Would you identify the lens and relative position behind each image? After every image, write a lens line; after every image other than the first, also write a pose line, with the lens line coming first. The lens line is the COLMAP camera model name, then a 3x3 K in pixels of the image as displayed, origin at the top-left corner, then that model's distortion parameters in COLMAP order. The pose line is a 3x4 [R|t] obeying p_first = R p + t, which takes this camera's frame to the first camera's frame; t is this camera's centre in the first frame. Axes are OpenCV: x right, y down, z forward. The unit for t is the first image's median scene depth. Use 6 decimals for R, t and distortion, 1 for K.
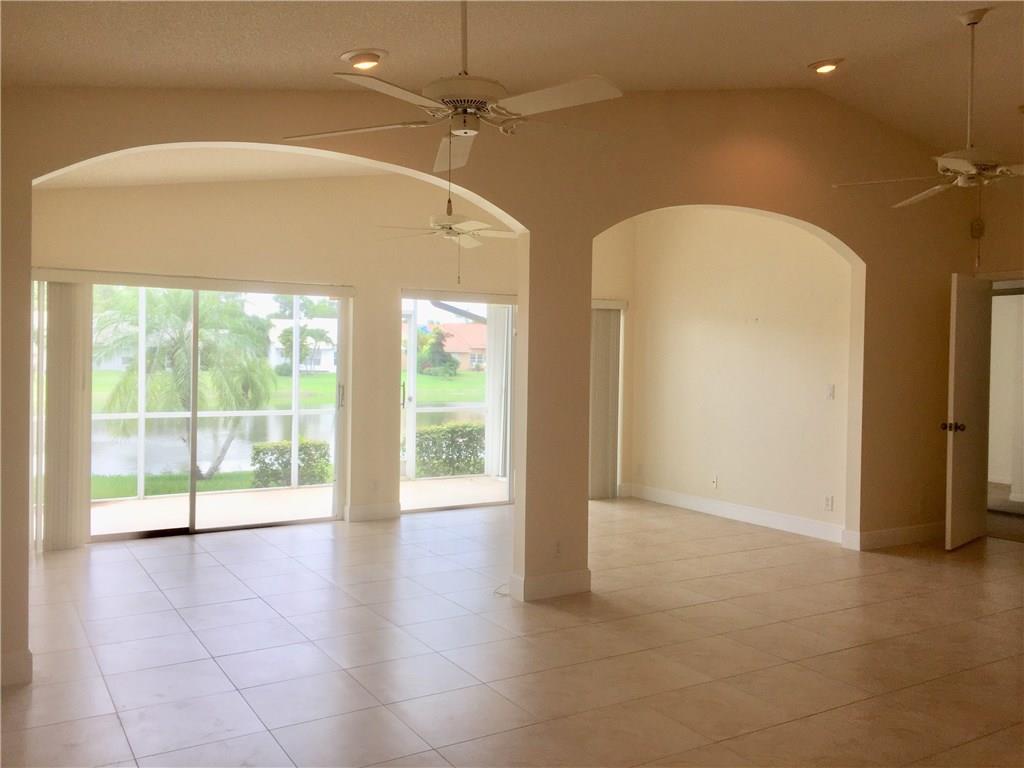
lens RADIAL K [[878.1, 0, 513.6], [0, 878.1, 371.7], [0, 0, 1]] dist [0.085934, -0.112783]
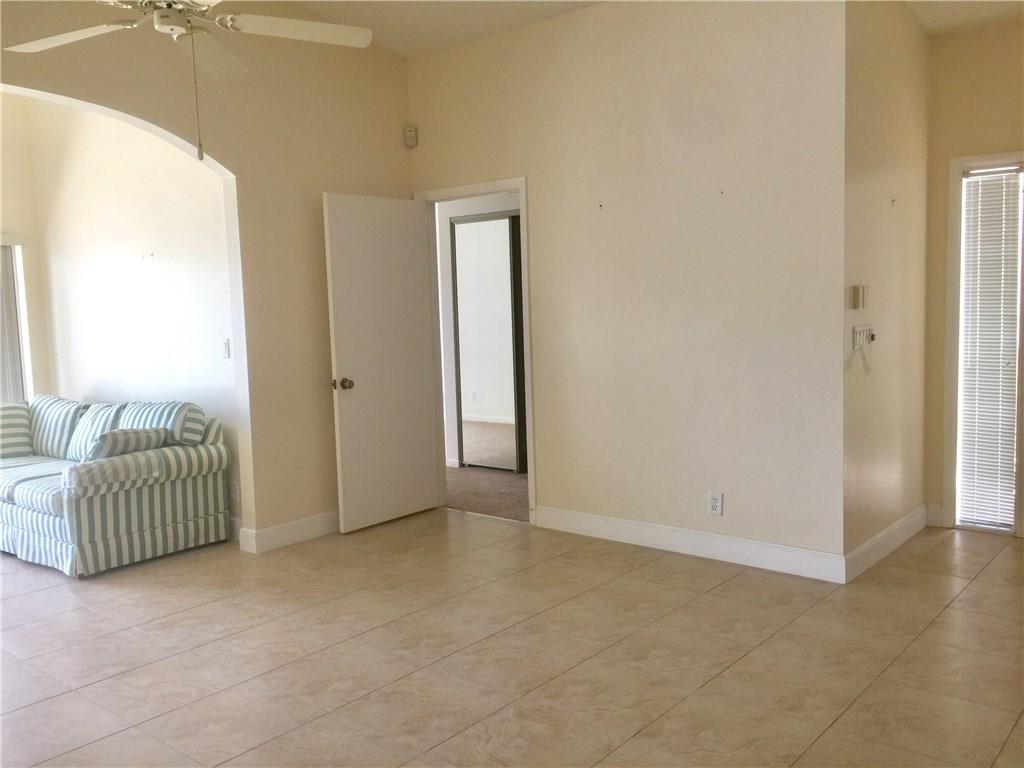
lens RADIAL K [[878.1, 0, 506.3], [0, 878.1, 381.0], [0, 0, 1]] dist [0.085934, -0.112783]
pose [[0.945995, -0.069275, 0.316692, 0.337792], [0.046160, 0.995731, 0.079926, 0.000844], [-0.320877, -0.060991, 0.945155, 0.199597]]
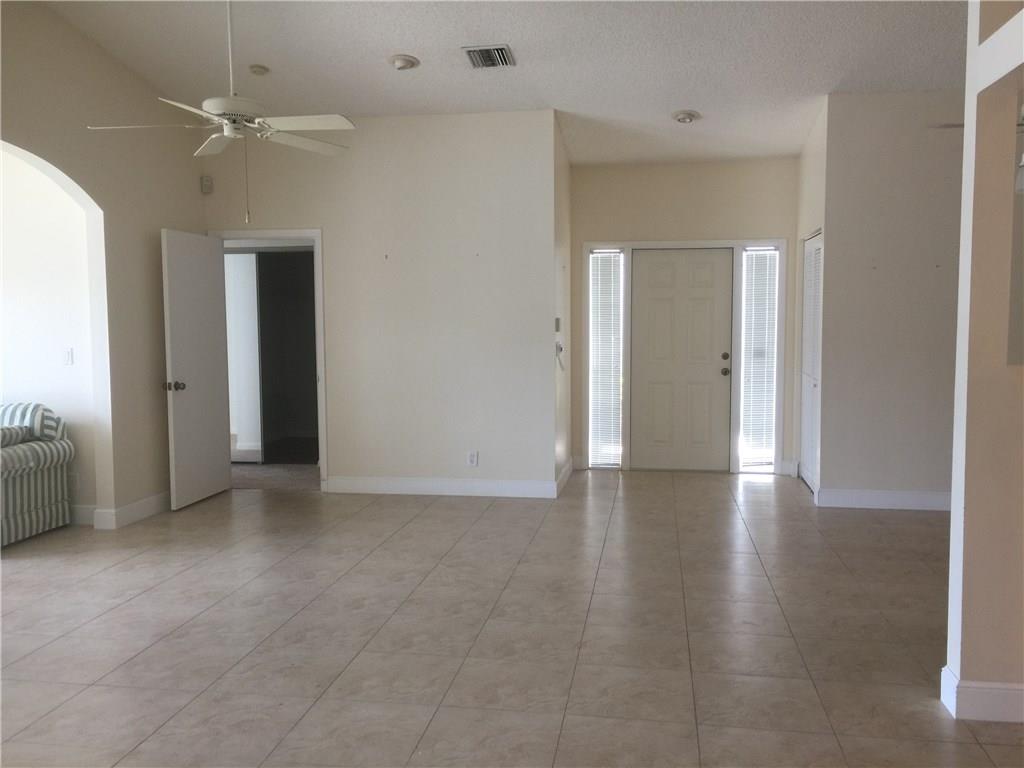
lens RADIAL K [[878.1, 0, 521.5], [0, 878.1, 378.9], [0, 0, 1]] dist [0.085934, -0.112783]
pose [[0.638794, -0.067073, 0.766449, -0.029120], [0.025472, 0.997490, 0.066062, -0.001974], [-0.768956, -0.022677, 0.638899, 0.093936]]
